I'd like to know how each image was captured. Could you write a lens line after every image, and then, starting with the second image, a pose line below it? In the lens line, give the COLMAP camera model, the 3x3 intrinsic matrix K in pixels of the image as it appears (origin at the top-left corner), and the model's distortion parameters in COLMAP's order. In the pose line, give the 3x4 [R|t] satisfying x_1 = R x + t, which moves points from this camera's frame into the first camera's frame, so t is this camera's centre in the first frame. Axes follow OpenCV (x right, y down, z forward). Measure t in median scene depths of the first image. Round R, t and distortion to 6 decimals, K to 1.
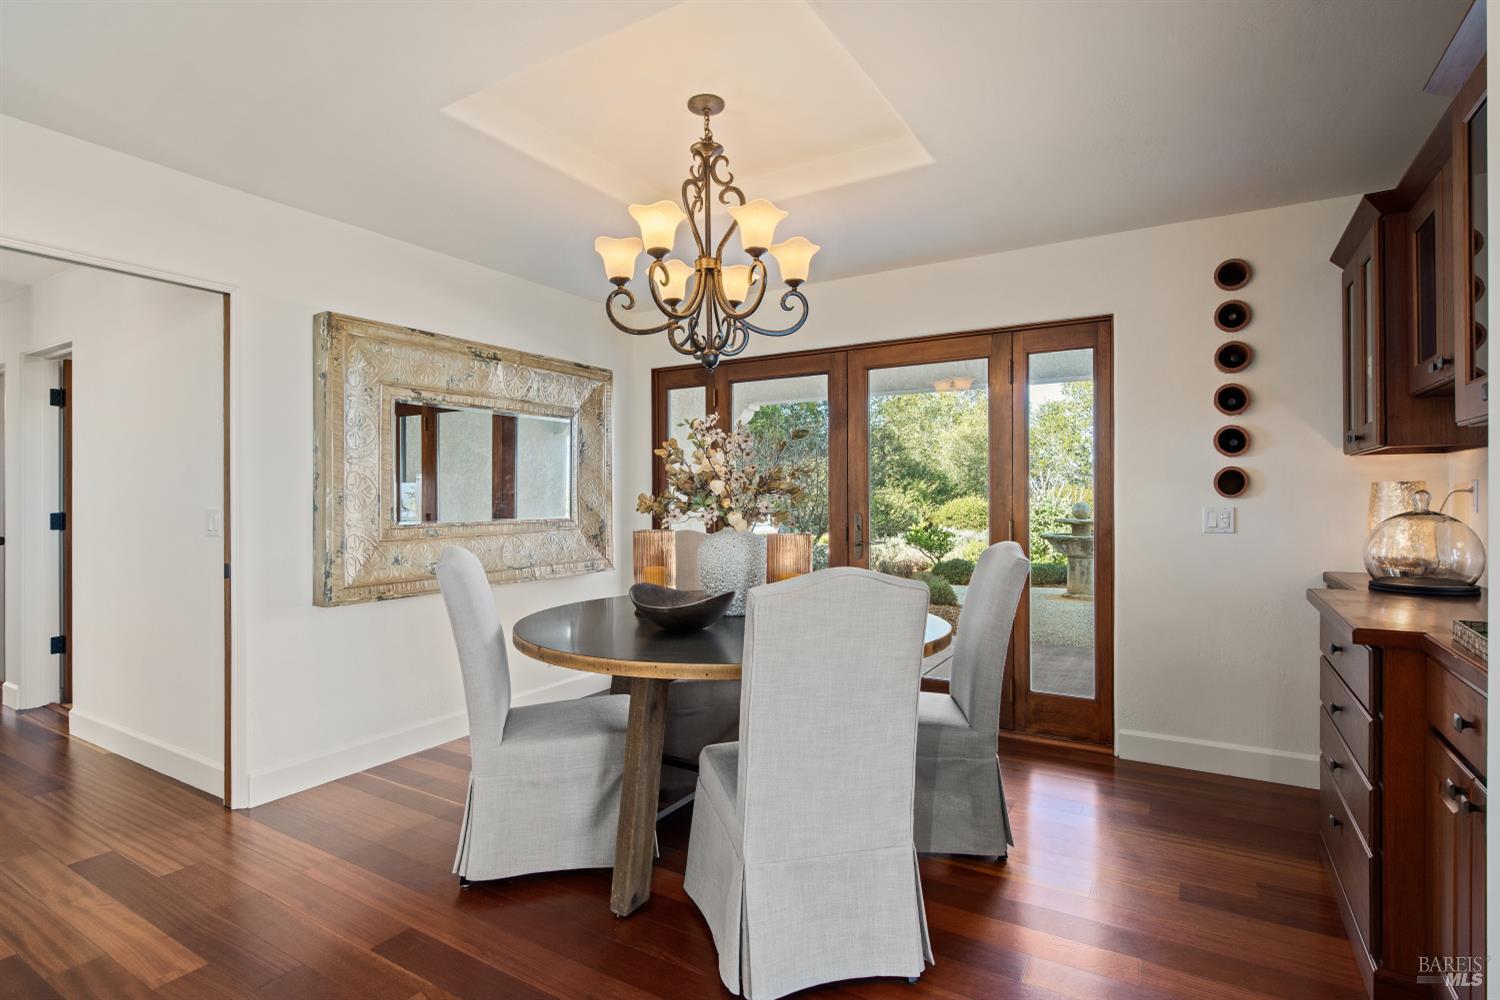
lens RADIAL K [[716.4, 0, 750.0], [0, 716.4, 500.0], [0, 0, 1]] dist [0.002697, 0.000614]
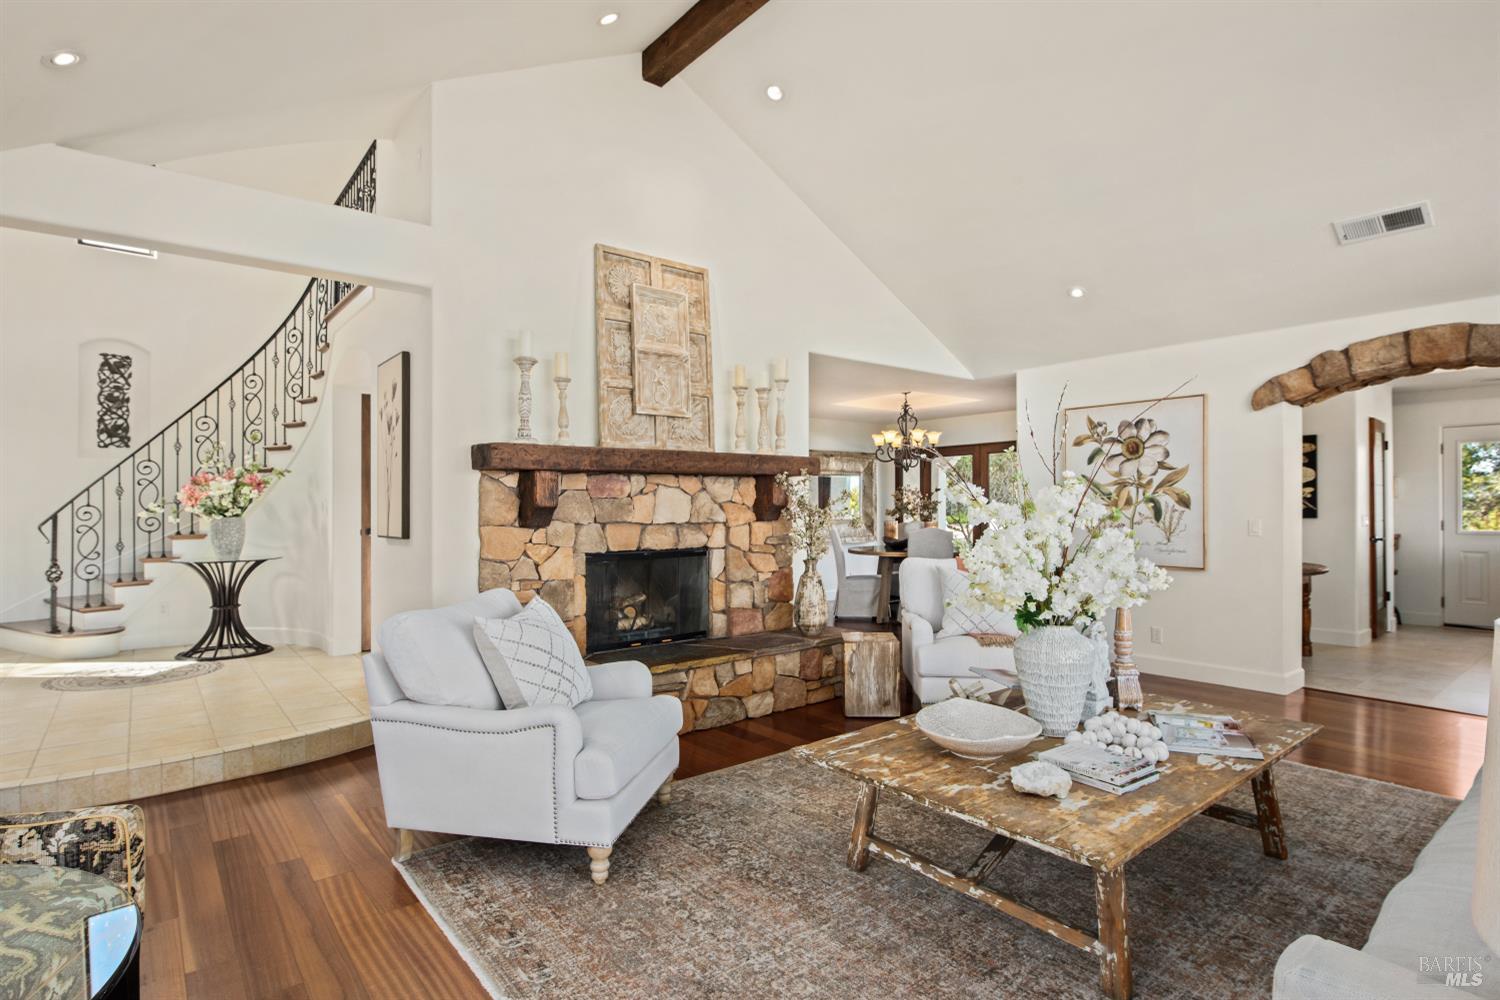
lens RADIAL K [[716.4, 0, 750.0], [0, 716.4, 500.0], [0, 0, 1]] dist [0.002697, 0.000614]
pose [[0.934355, -0.003017, -0.356331, 0.289399], [-0.000280, 0.999958, -0.009200, -0.014752], [0.356344, 0.008695, 0.934314, -1.518109]]
